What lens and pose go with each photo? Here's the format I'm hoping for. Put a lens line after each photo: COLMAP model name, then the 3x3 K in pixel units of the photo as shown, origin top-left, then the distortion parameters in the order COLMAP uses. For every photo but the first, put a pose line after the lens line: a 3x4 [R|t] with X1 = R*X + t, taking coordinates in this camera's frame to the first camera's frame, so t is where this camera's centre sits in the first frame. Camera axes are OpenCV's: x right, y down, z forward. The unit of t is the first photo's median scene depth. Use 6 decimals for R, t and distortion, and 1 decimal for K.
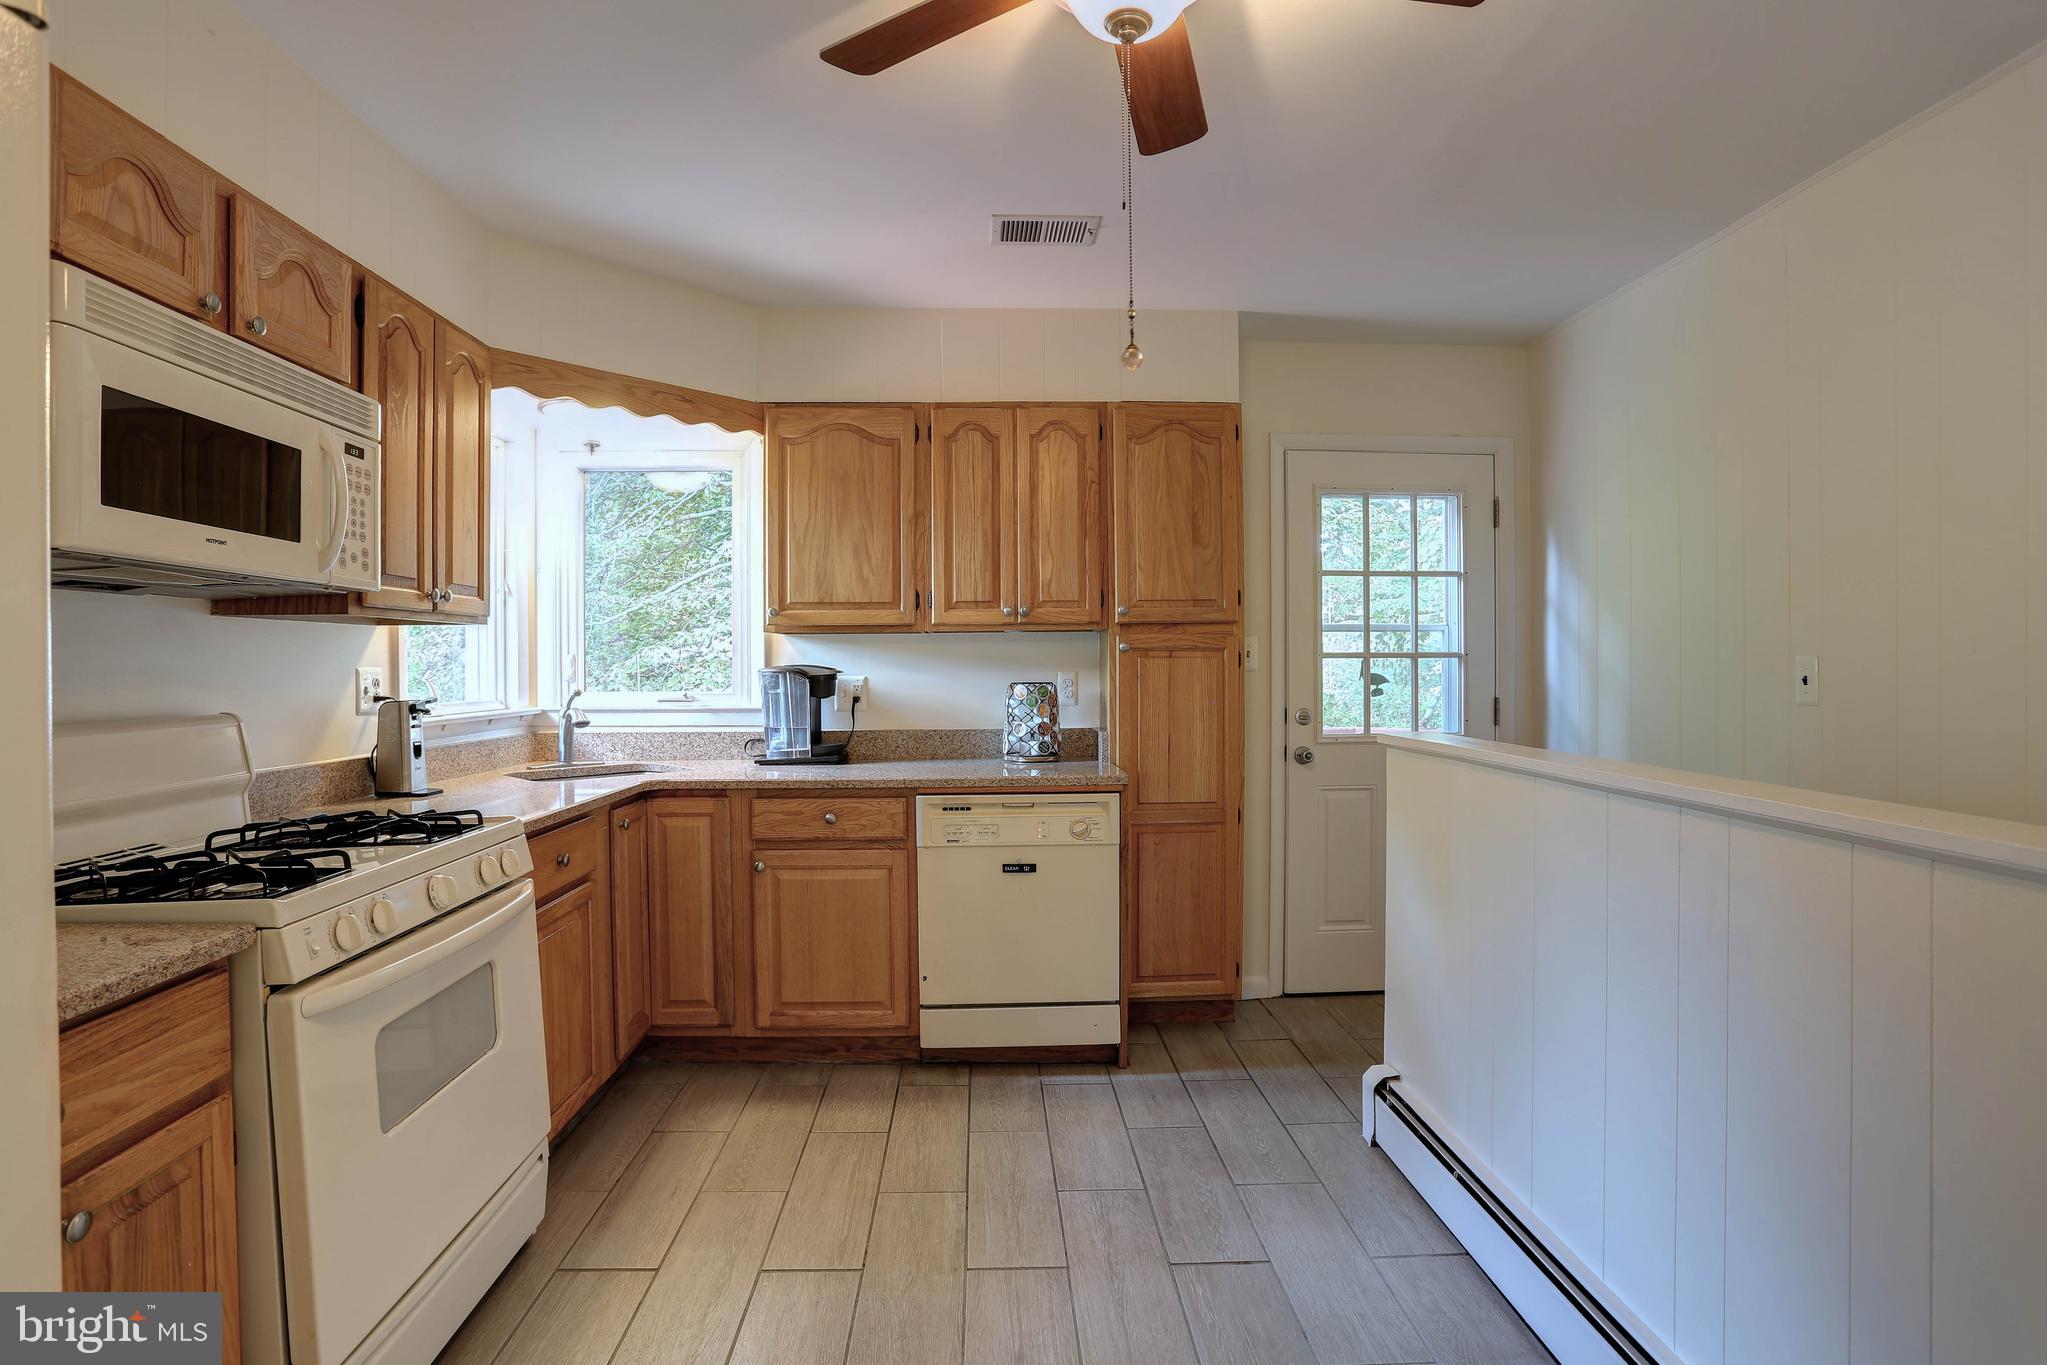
lens RADIAL K [[1035.0, 0, 1010.1], [0, 1035.0, 653.5], [0, 0, 1]] dist [-0.072385, 0.034646]
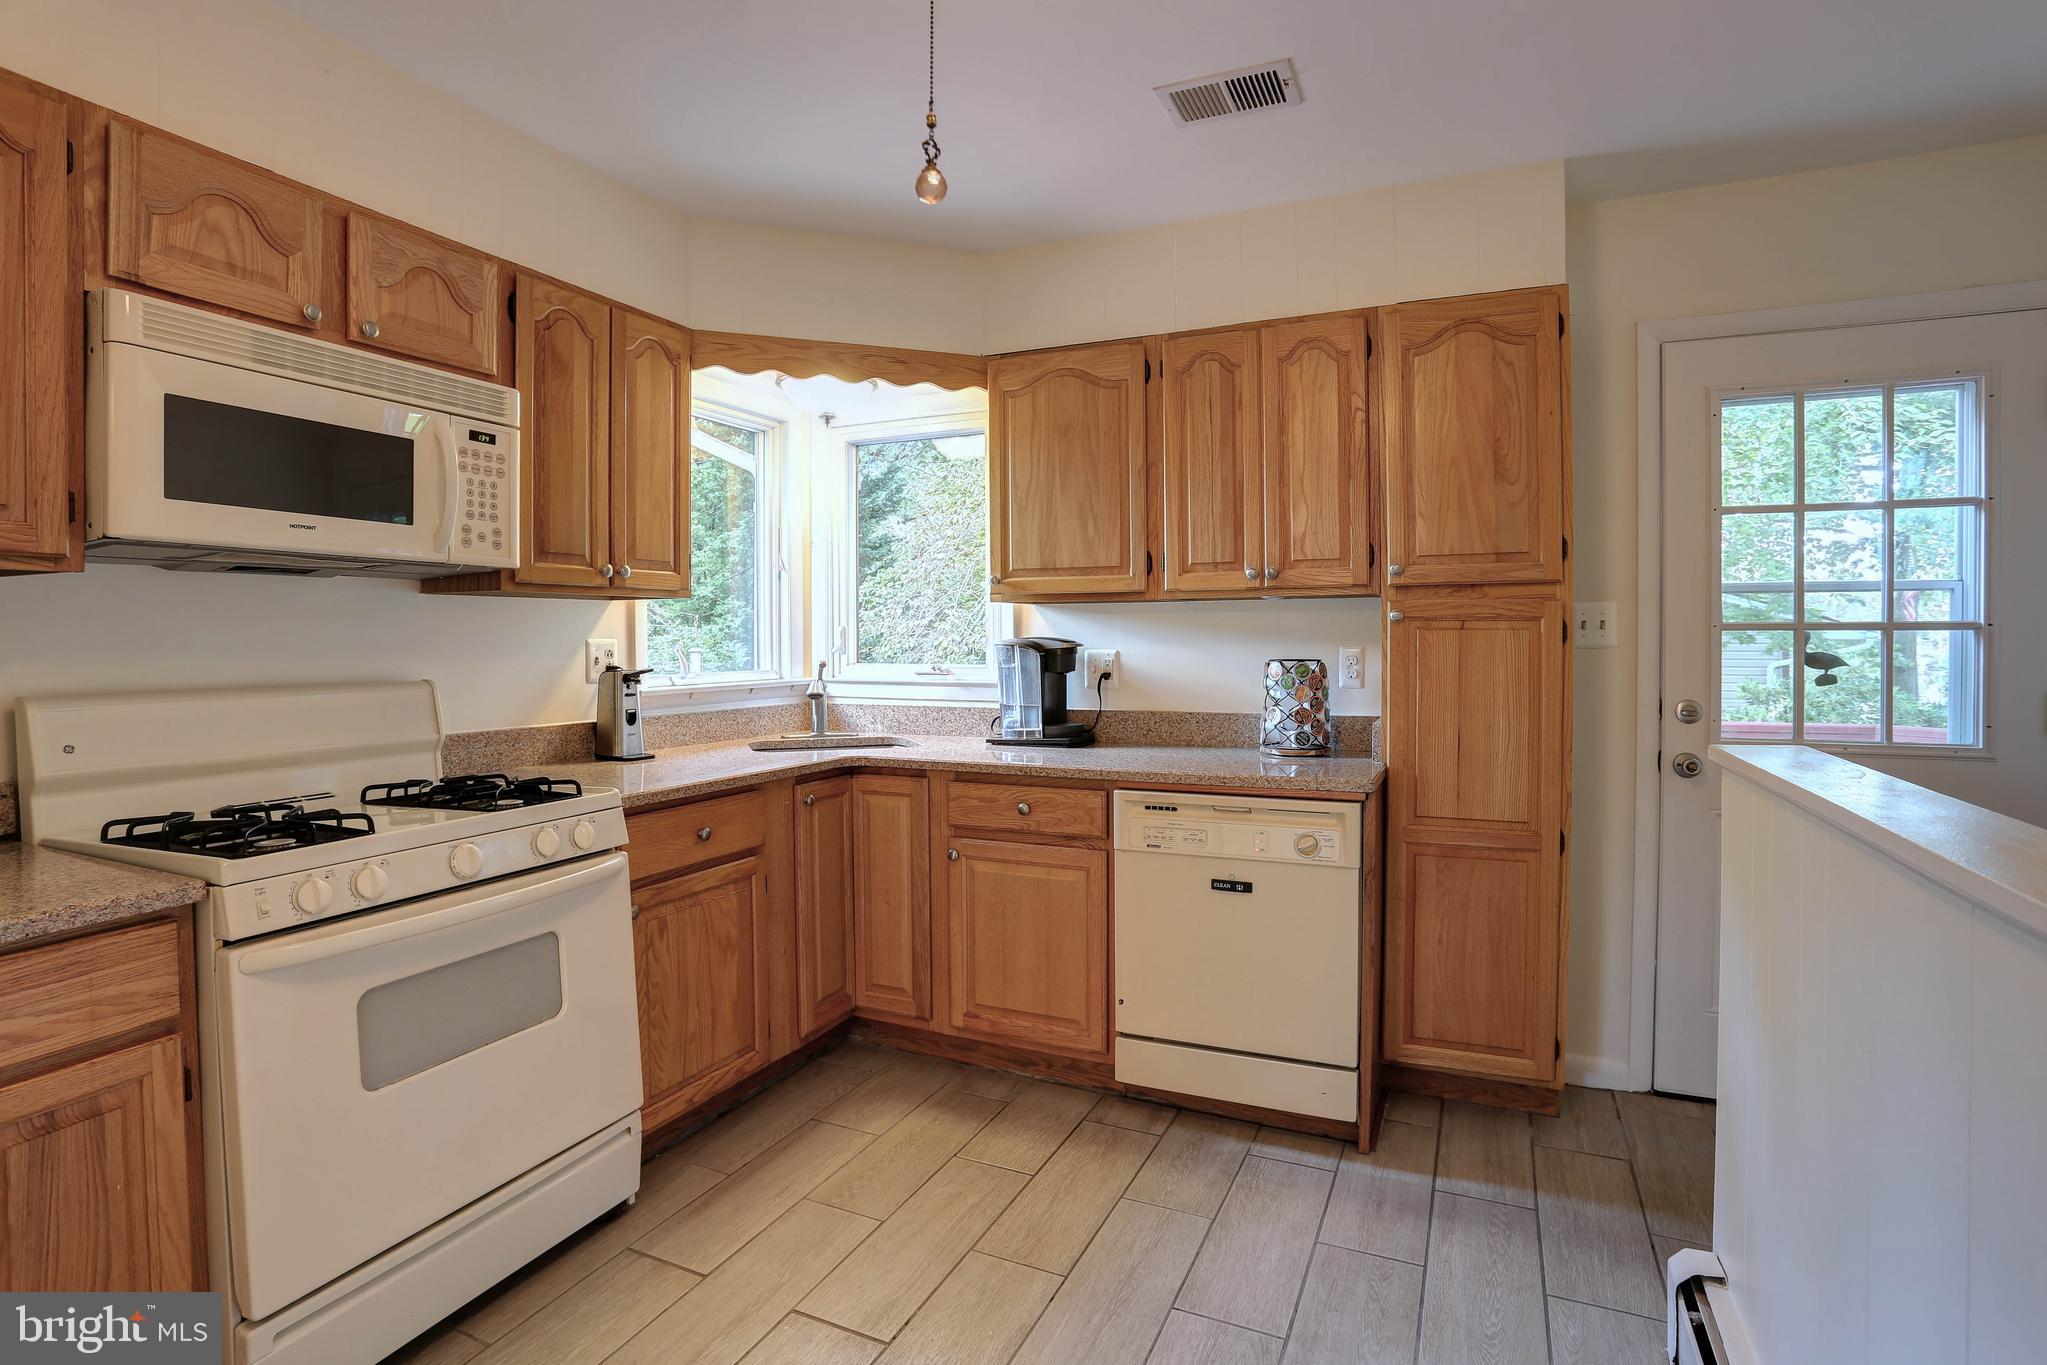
lens RADIAL K [[1027.9, 0, 1015.1], [0, 1027.9, 635.7], [0, 0, 1]] dist [-0.070881, 0.032272]
pose [[0.891236, 0.002503, -0.453534, 0.223085], [0.002686, 0.999938, 0.010795, -0.000512], [0.453533, -0.010839, 0.891174, 0.199902]]
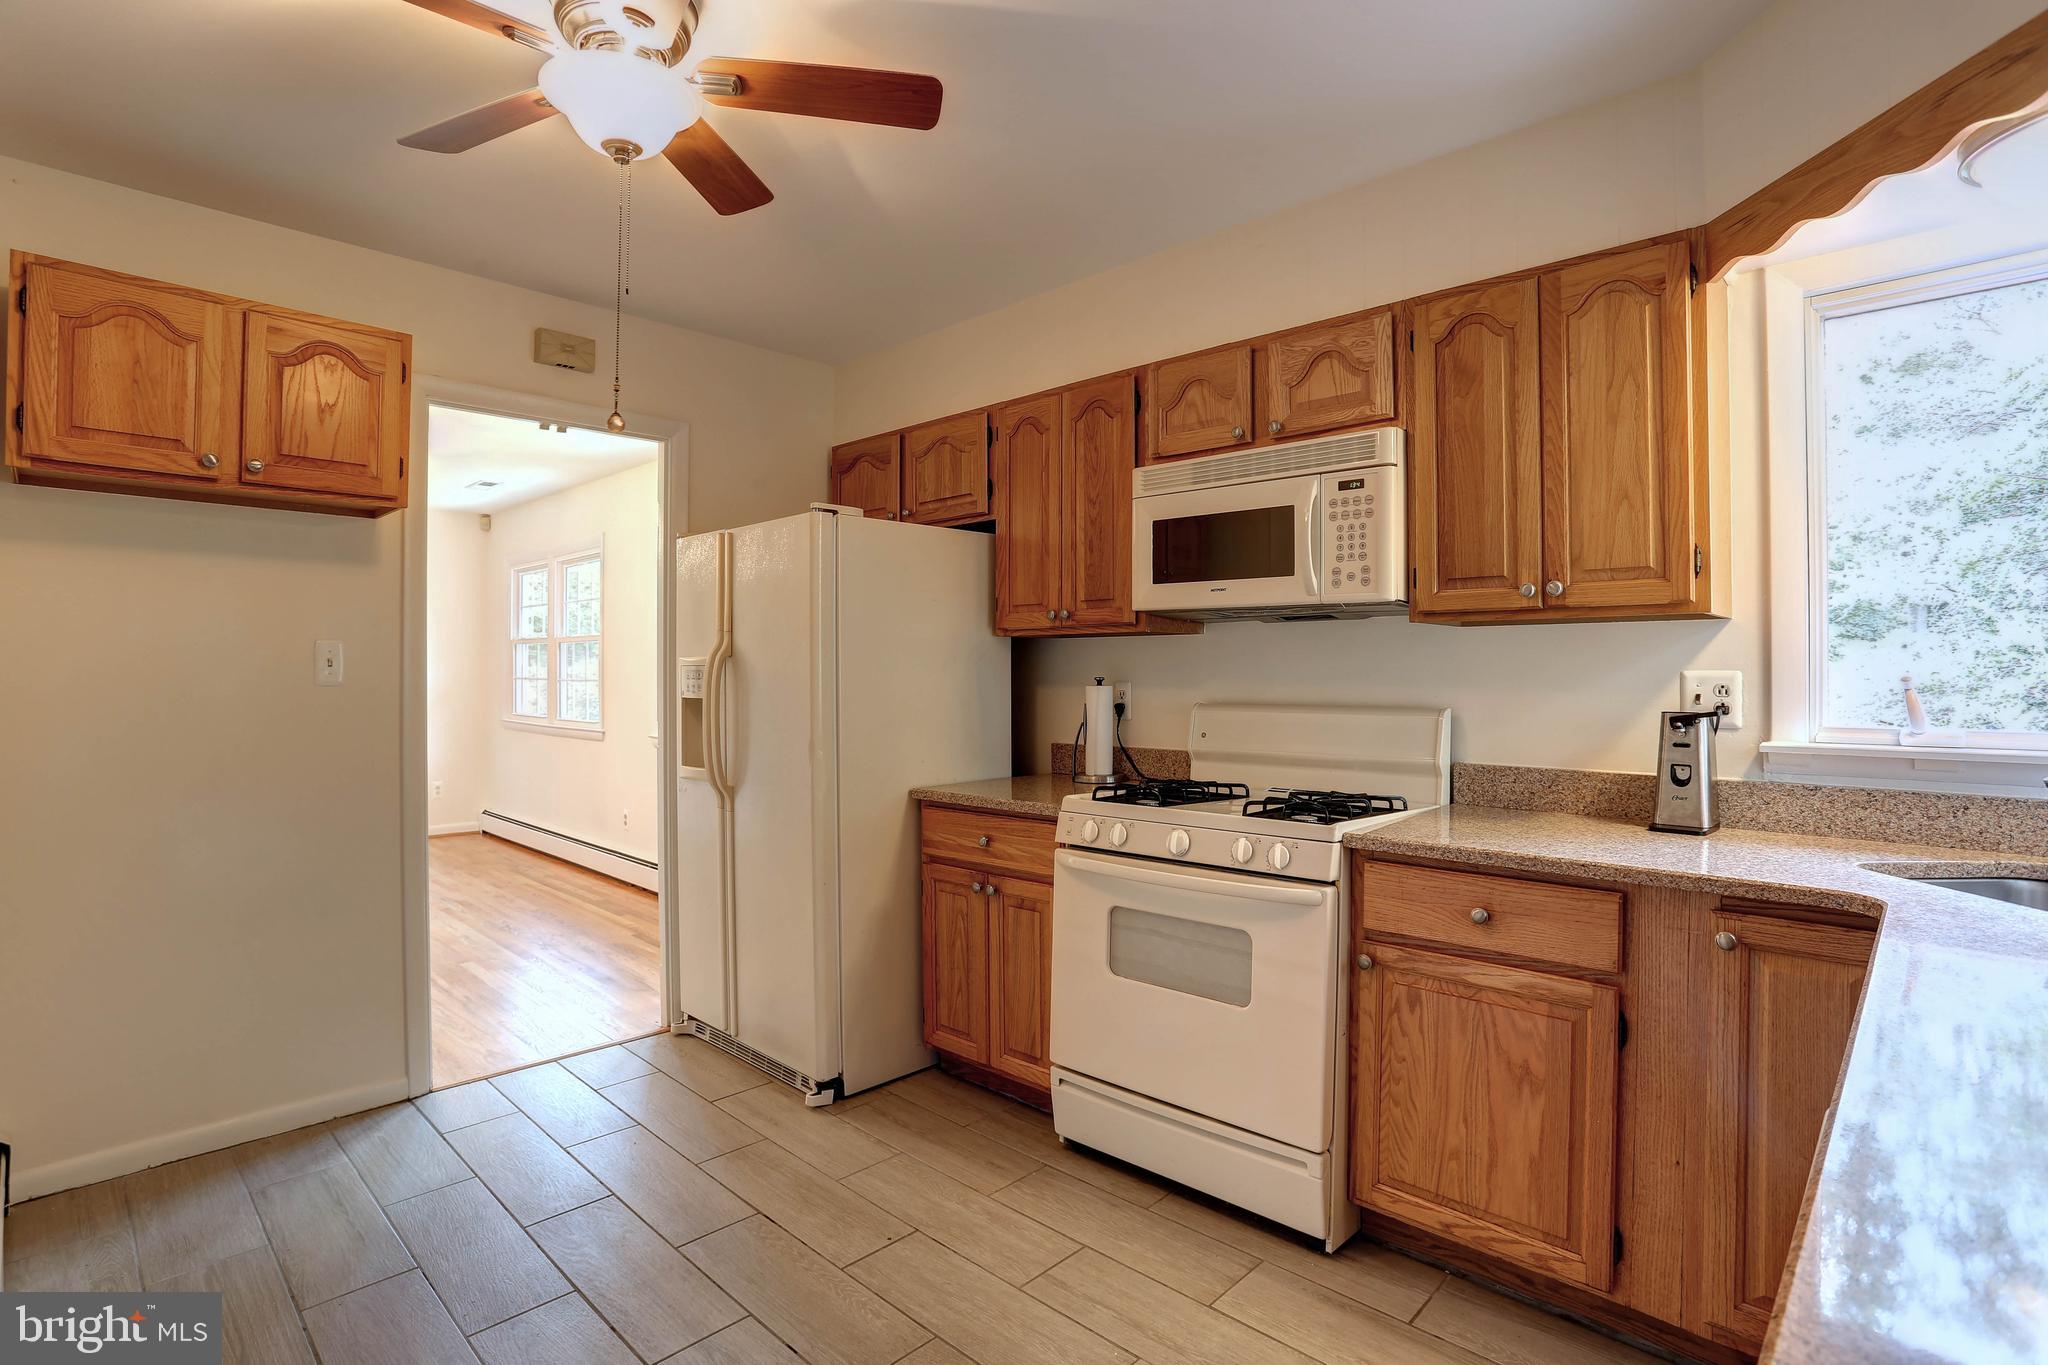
lens RADIAL K [[1025.1, 0, 1031.4], [0, 1025.1, 659.0], [0, 0, 1]] dist [-0.059641, 0.024937]
pose [[-0.721063, -0.001497, -0.692868, 0.284426], [0.011418, 0.999836, -0.014043, 0.008322], [0.692776, -0.018037, -0.720928, 1.050749]]
